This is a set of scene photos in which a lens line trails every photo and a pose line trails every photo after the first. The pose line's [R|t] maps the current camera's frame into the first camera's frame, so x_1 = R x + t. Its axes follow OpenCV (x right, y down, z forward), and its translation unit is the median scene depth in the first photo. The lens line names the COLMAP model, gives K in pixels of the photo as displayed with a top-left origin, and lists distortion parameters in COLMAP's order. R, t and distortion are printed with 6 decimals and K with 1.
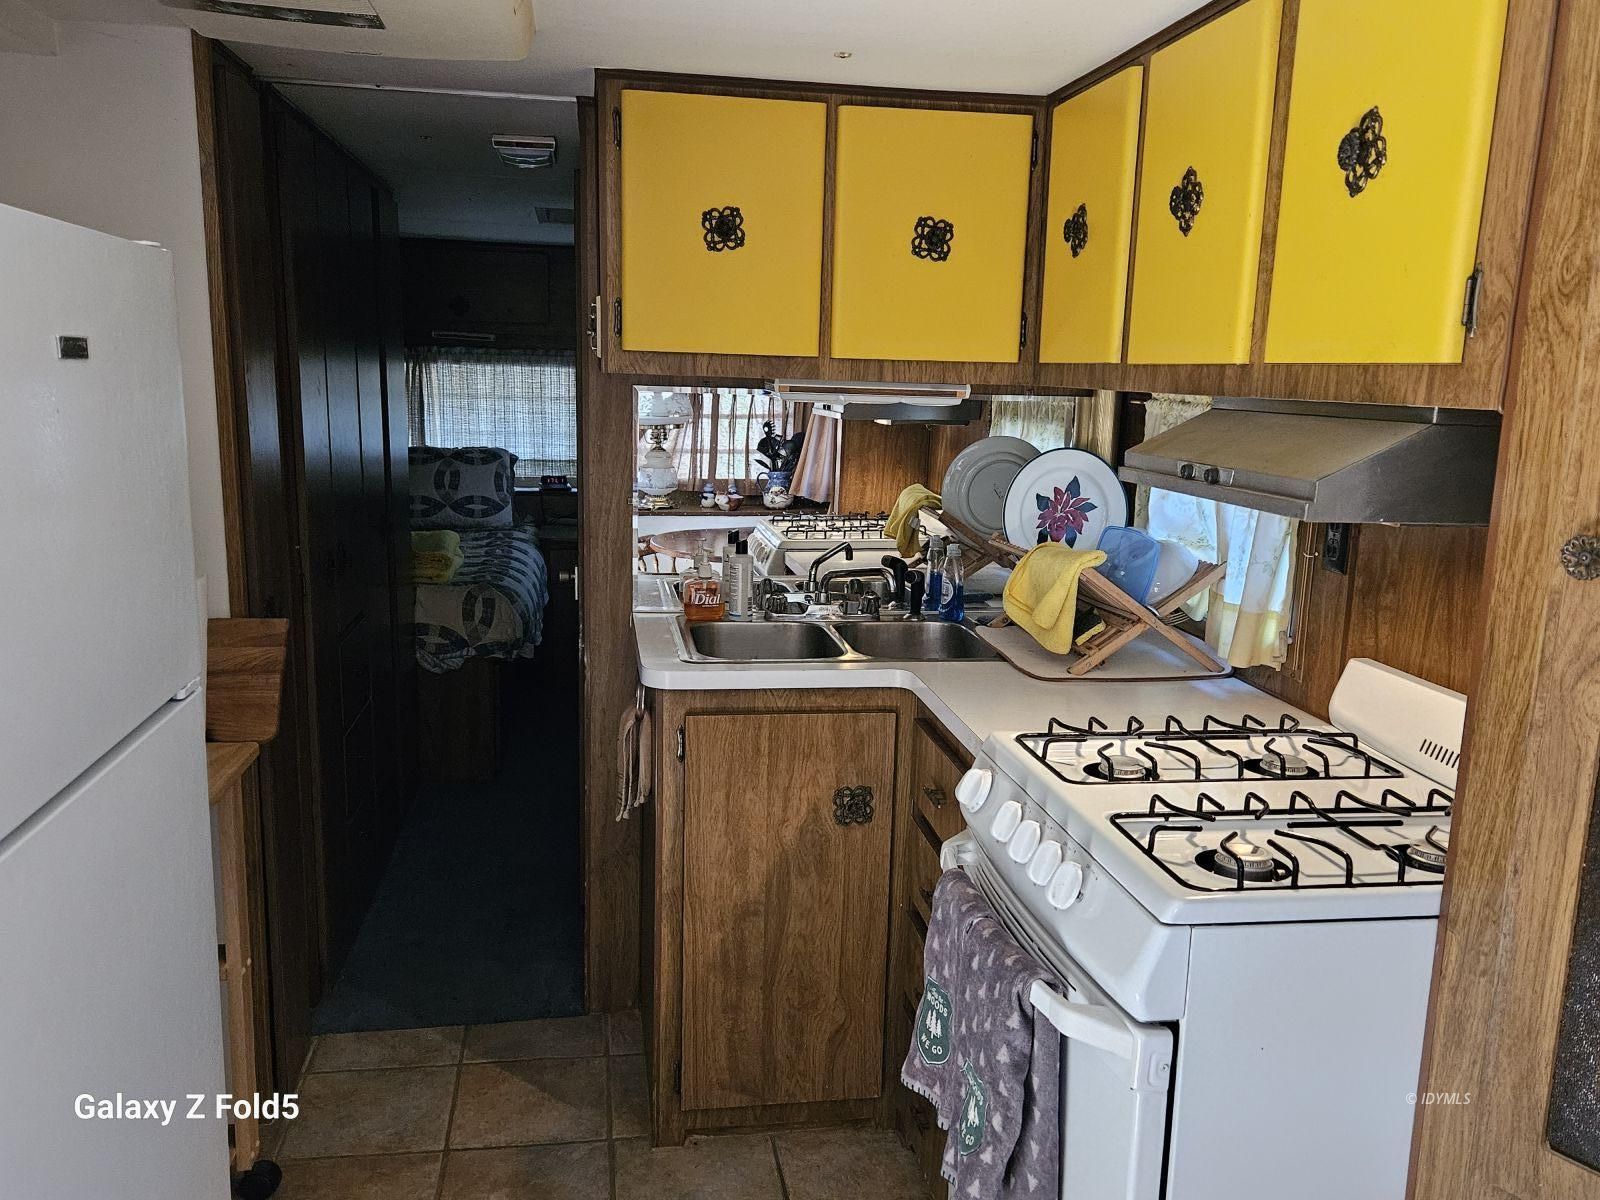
lens RADIAL K [[1315.5, 0, 798.4], [0, 1315.5, 616.1], [0, 0, 1]] dist [0.088331, -0.047976]
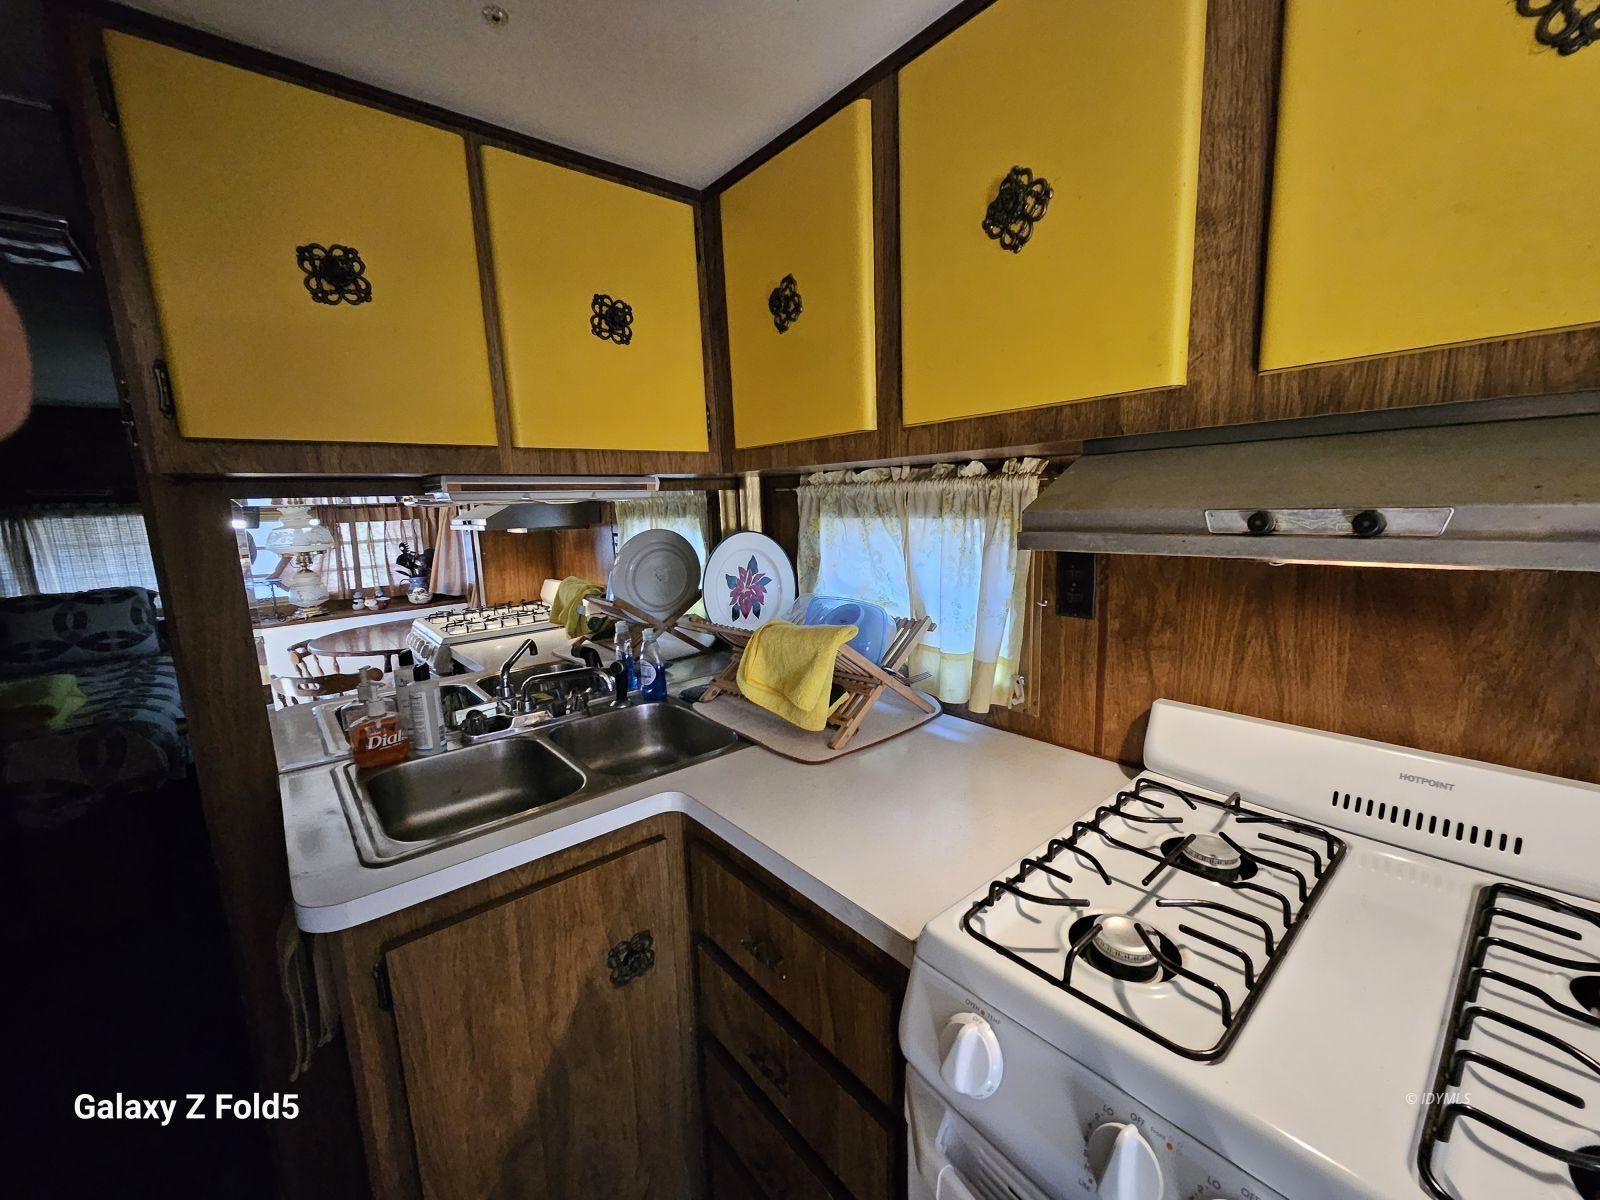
lens RADIAL K [[636.2, 0, 804.0], [0, 636.2, 604.5], [0, 0, 1]] dist [0.003742, 0.000483]
pose [[0.847767, -0.142093, 0.510980, -0.036937], [0.156151, 0.987611, 0.015563, -0.063417], [-0.506860, 0.066596, 0.859452, 0.491410]]
